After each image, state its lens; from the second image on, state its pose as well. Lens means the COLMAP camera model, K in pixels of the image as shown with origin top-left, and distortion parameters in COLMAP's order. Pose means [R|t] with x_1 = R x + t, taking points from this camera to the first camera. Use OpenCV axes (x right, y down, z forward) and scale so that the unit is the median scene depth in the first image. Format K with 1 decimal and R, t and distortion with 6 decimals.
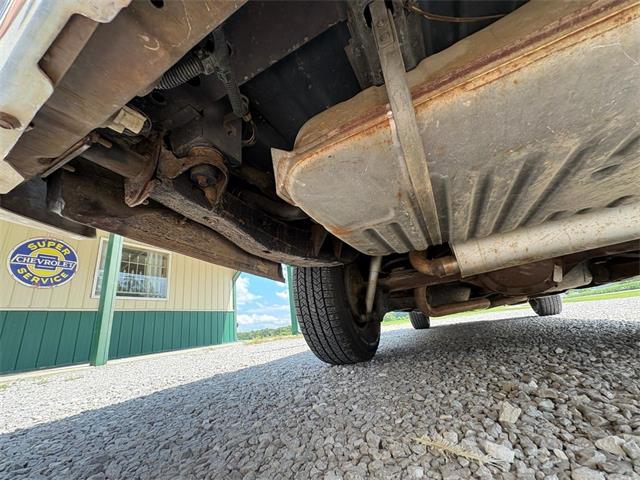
lens RADIAL K [[255.0, 0, 320.7], [0, 255.0, 239.1], [0, 0, 1]] dist [-0.001969, -0.000022]
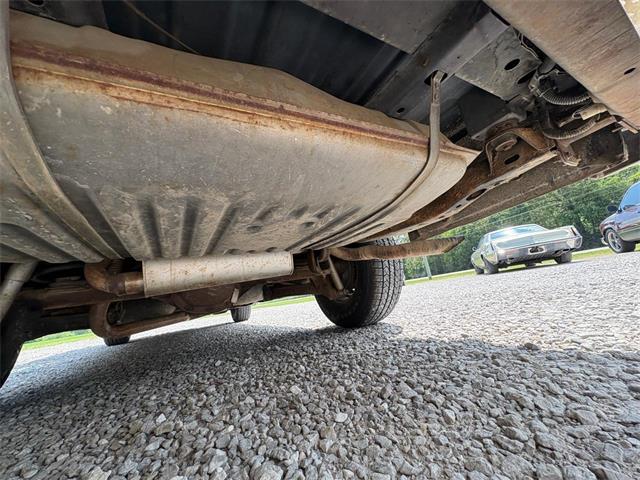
lens RADIAL K [[255.0, 0, 320.7], [0, 255.0, 239.1], [0, 0, 1]] dist [-0.001969, -0.000022]
pose [[0.564491, 0.203940, 0.799849, 0.280739], [-0.187656, 0.975332, -0.116245, -0.121857], [-0.803825, -0.084477, 0.588837, -0.023720]]
